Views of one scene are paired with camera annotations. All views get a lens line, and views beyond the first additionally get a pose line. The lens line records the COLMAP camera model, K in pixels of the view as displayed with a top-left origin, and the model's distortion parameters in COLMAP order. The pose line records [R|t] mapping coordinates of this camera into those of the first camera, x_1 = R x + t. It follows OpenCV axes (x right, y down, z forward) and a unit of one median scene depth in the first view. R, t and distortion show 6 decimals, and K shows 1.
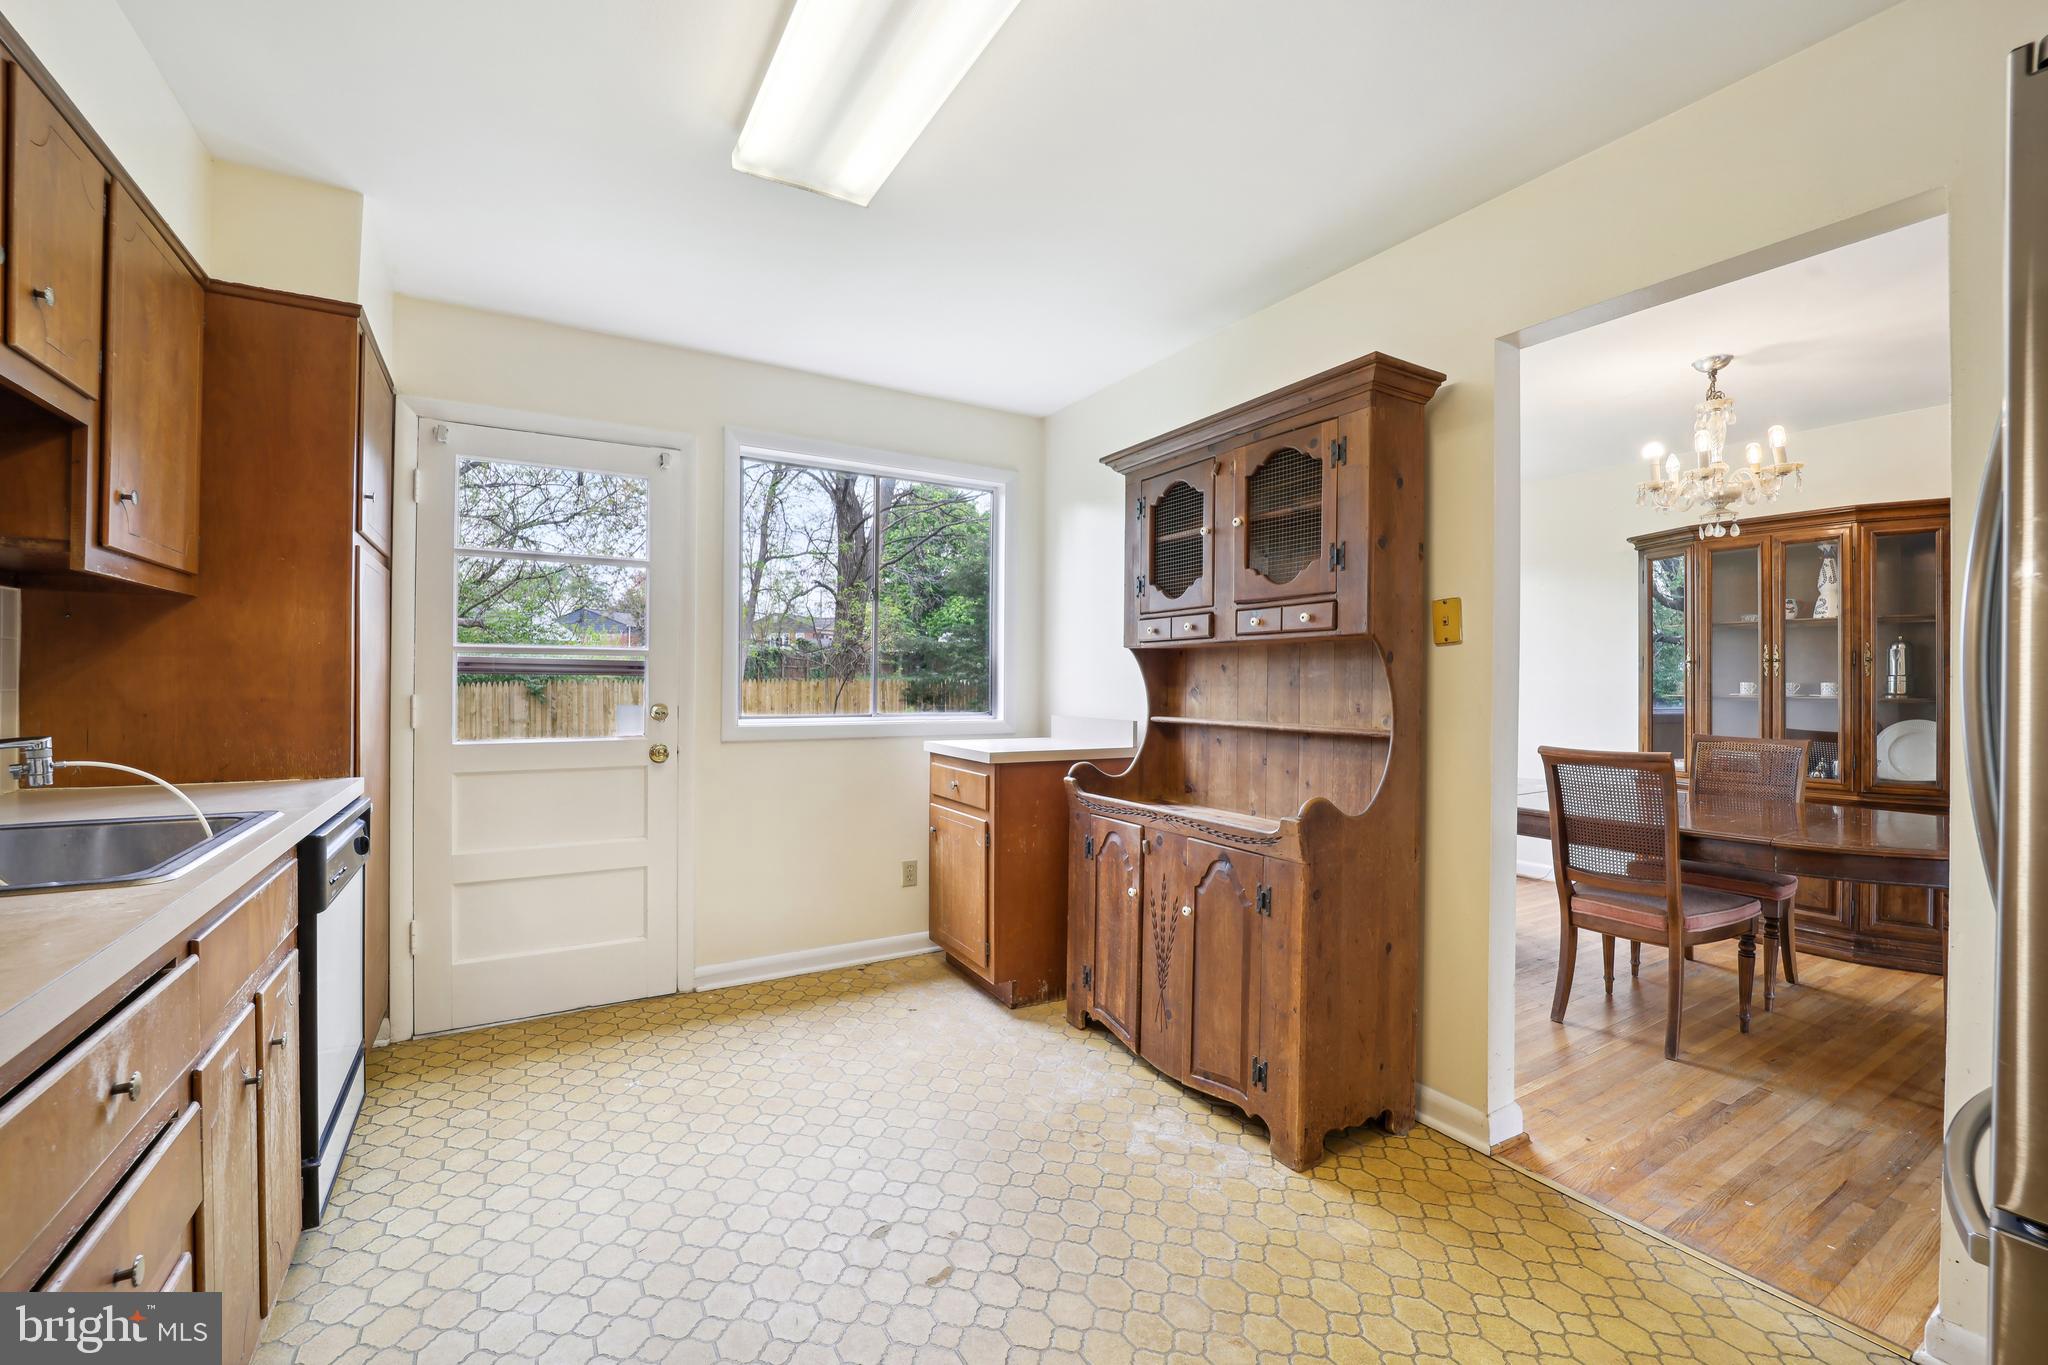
lens RADIAL K [[846.4, 0, 1020.0], [0, 846.4, 678.3], [0, 0, 1]] dist [-0.013172, -0.000085]
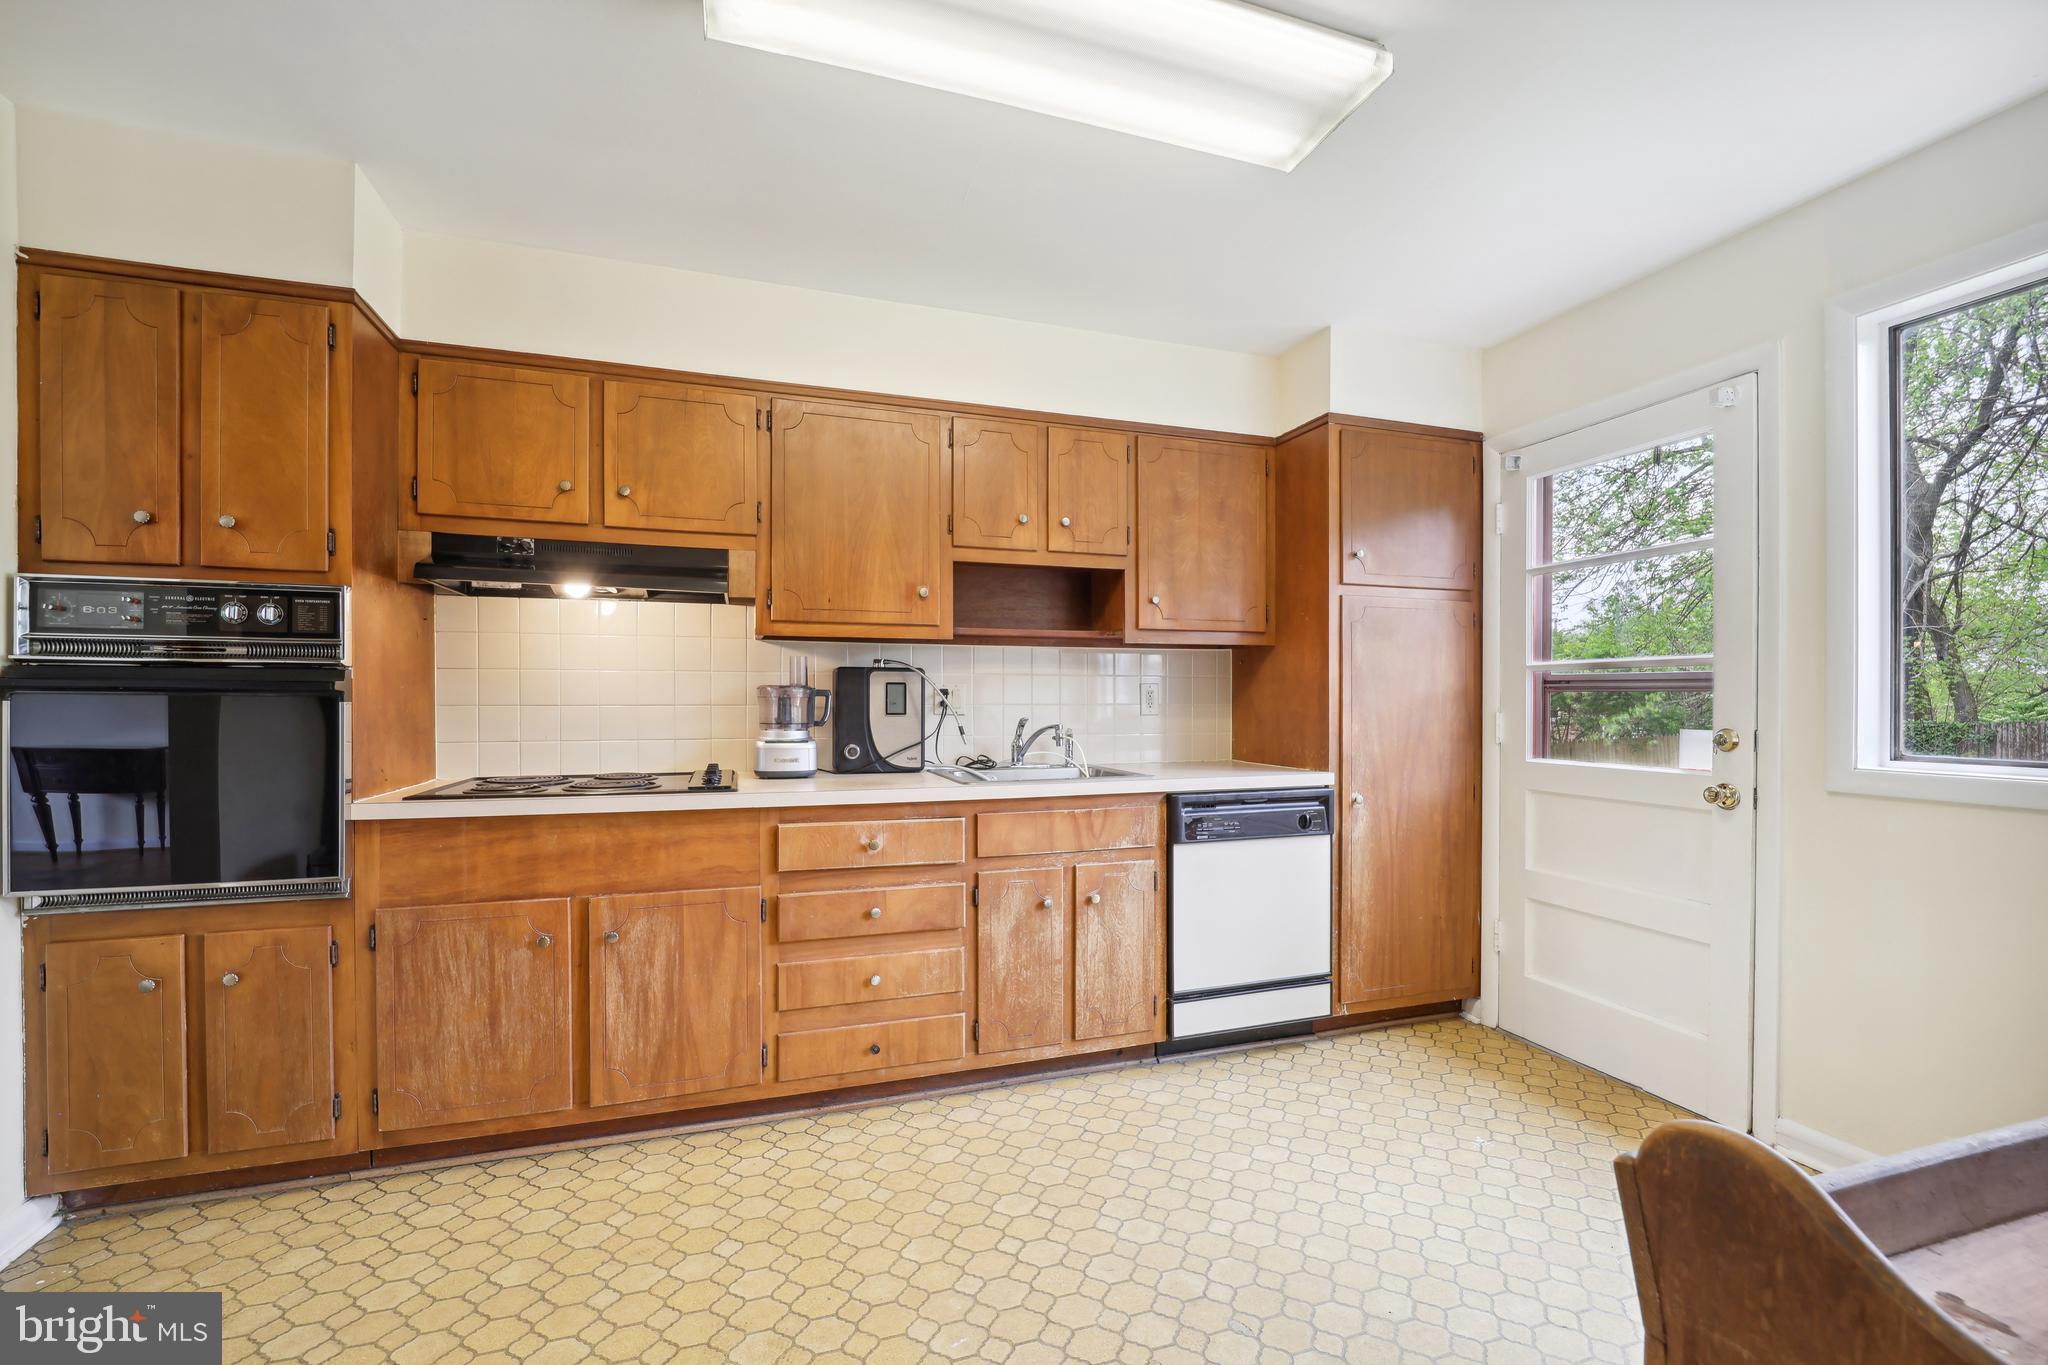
lens RADIAL K [[846.4, 0, 1021.9], [0, 846.4, 707.2], [0, 0, 1]] dist [-0.013172, -0.000085]
pose [[-0.217141, -0.004333, -0.976131, 0.510894], [0.000761, 0.999989, -0.004608, 0.018305], [0.976140, -0.001743, -0.217136, 0.685917]]
